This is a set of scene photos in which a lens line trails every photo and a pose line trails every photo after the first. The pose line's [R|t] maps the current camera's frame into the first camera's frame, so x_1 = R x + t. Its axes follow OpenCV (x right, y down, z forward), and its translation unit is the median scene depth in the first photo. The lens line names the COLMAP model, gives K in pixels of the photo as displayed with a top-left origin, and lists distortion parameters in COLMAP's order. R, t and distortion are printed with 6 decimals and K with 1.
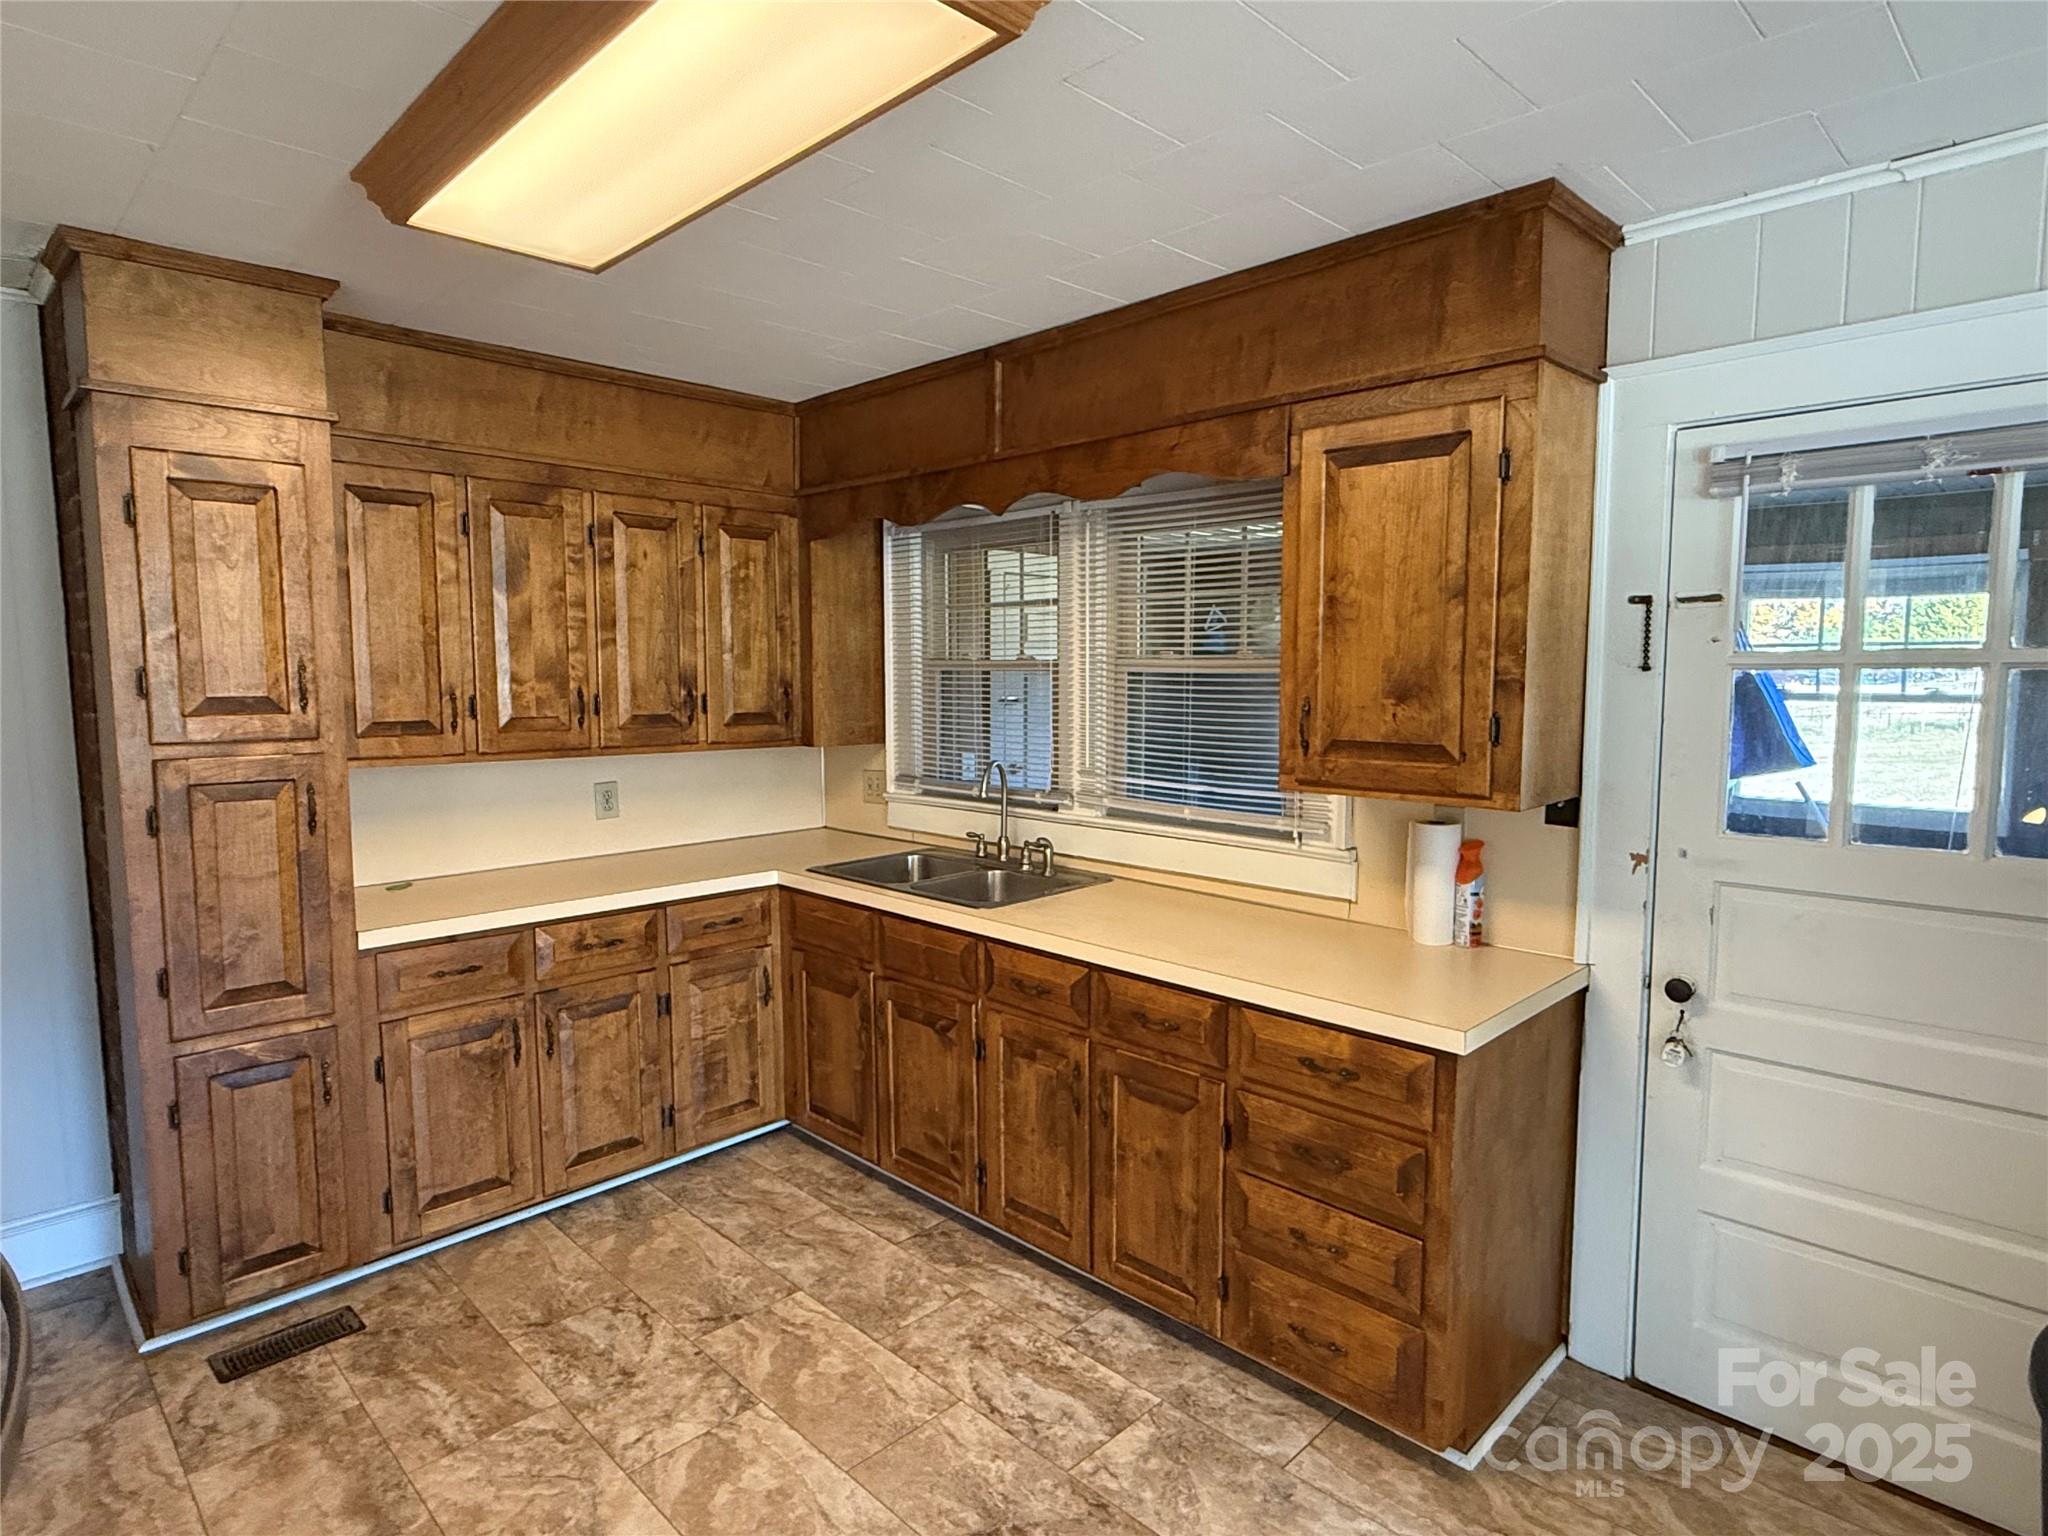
lens RADIAL K [[1140.0, 0, 1021.6], [0, 1140.0, 771.7], [0, 0, 1]] dist [0.003183, 0.000835]
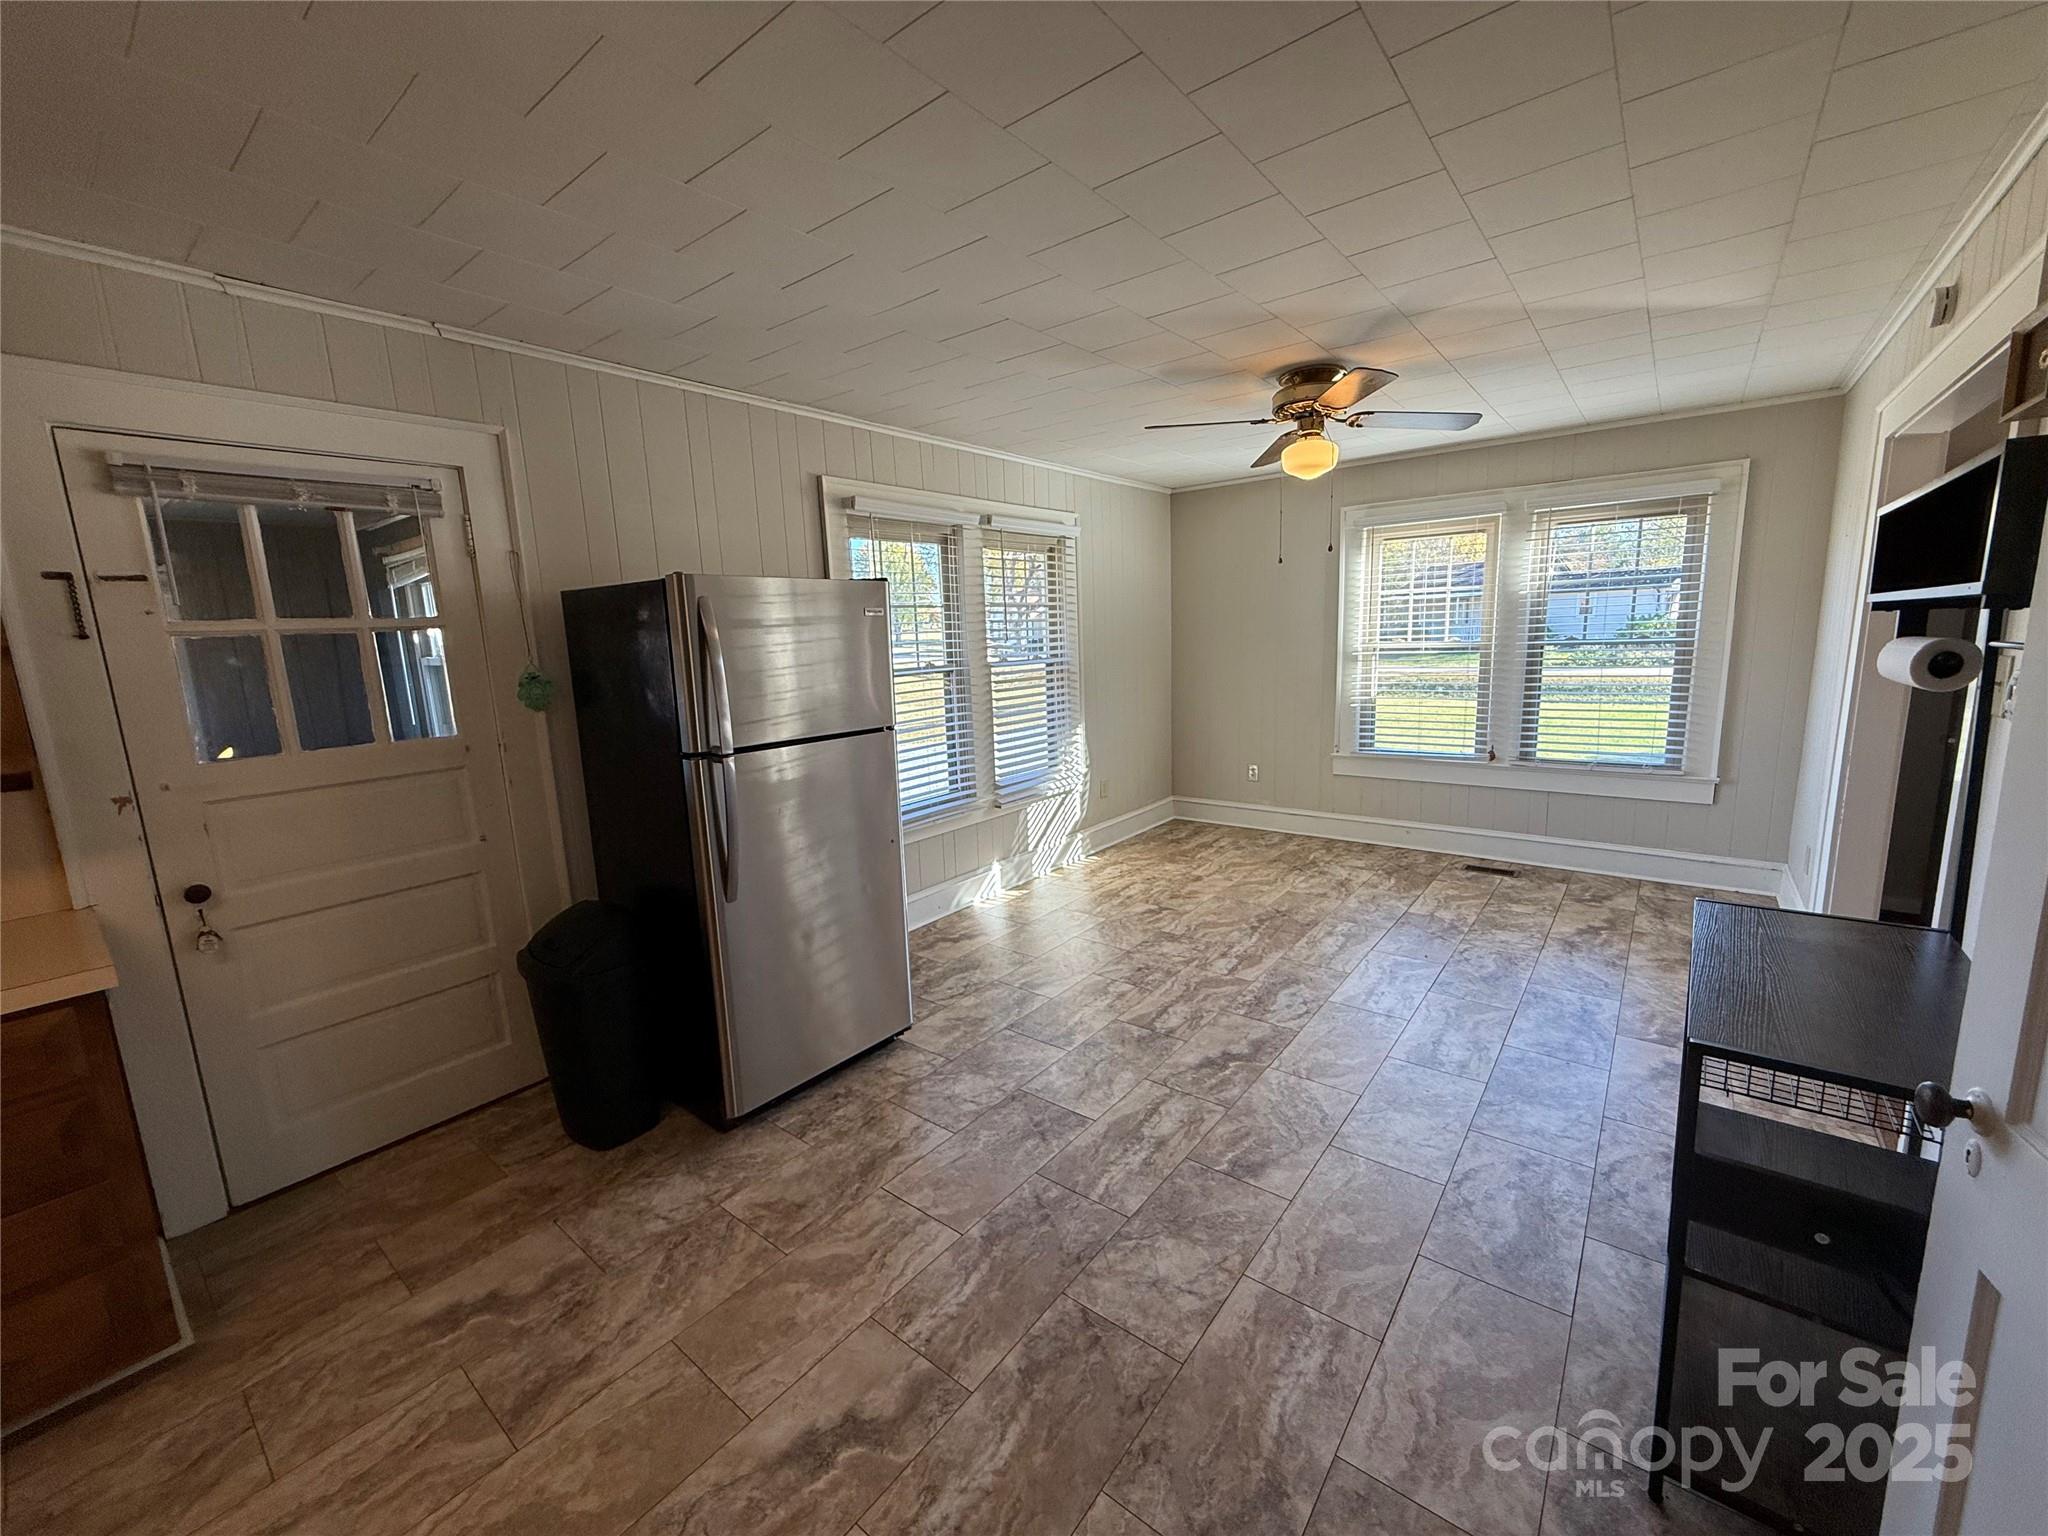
lens RADIAL K [[814.2, 0, 1020.9], [0, 814.2, 766.3], [0, 0, 1]] dist [0.001707, -0.000188]
pose [[-0.113914, -0.156721, 0.981052, -0.329595], [0.135446, 0.975809, 0.171611, 0.019788], [-0.984214, 0.152429, -0.089931, 0.143313]]
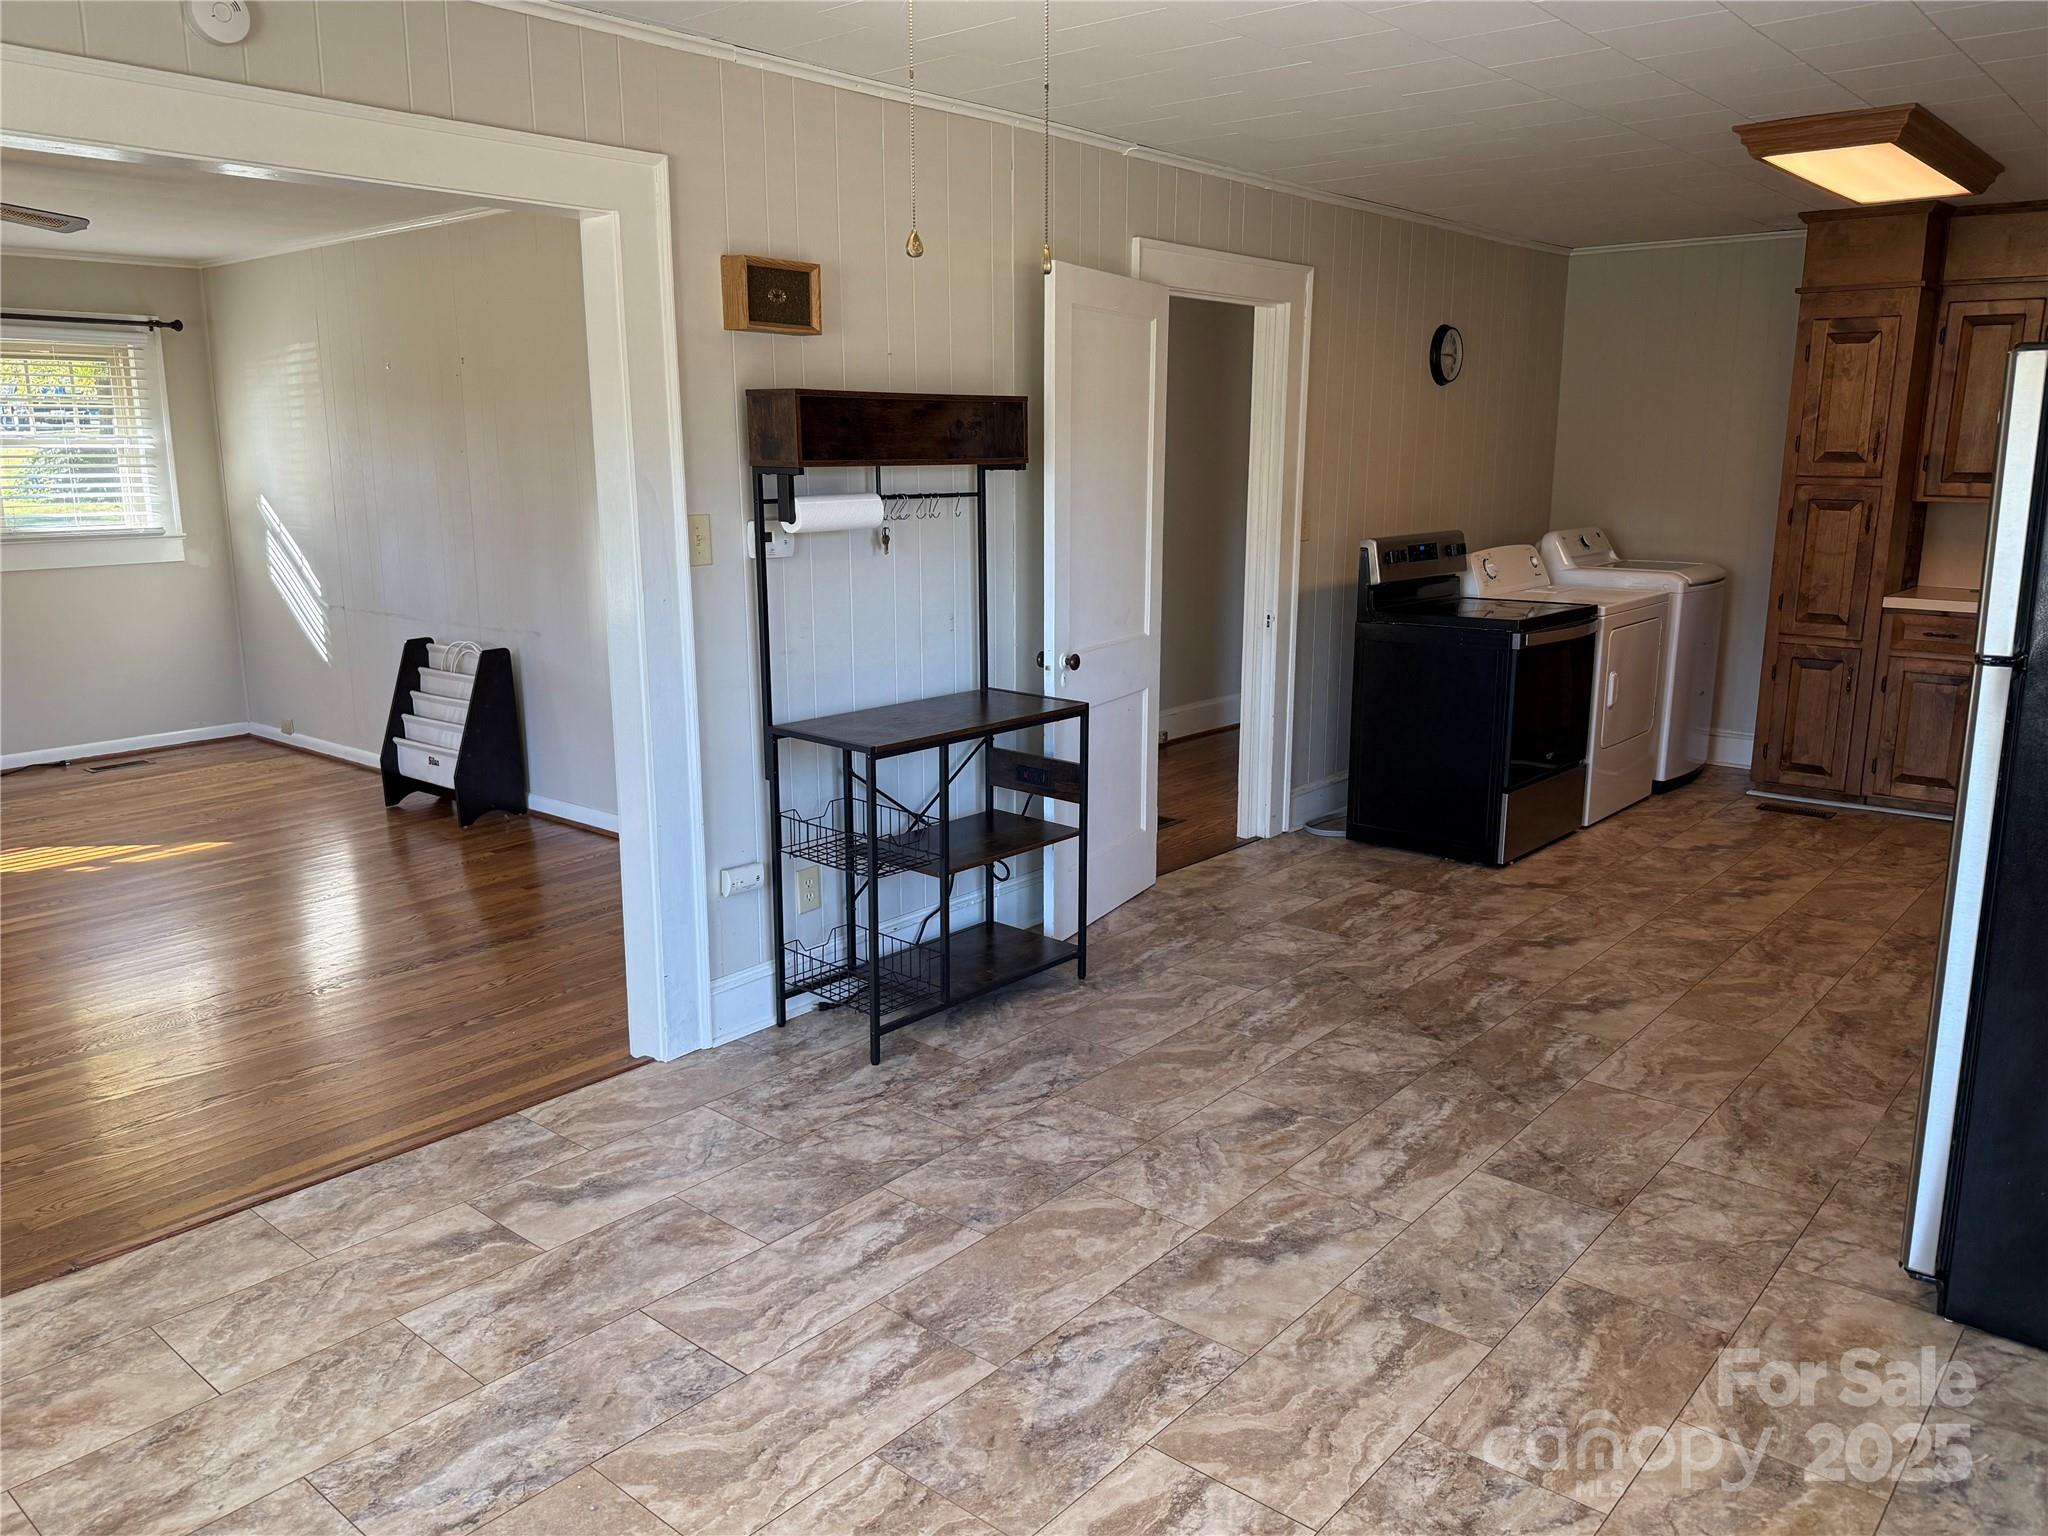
lens RADIAL K [[1488.7, 0, 1024.0], [0, 1488.7, 768.0], [0, 0, 1]] dist [0.142904, -0.290923]
pose [[0.079644, 0.208788, -0.974712, 1.539433], [-0.098244, 0.974702, 0.200758, 0.064411], [0.991970, 0.079771, 0.098142, -0.448802]]
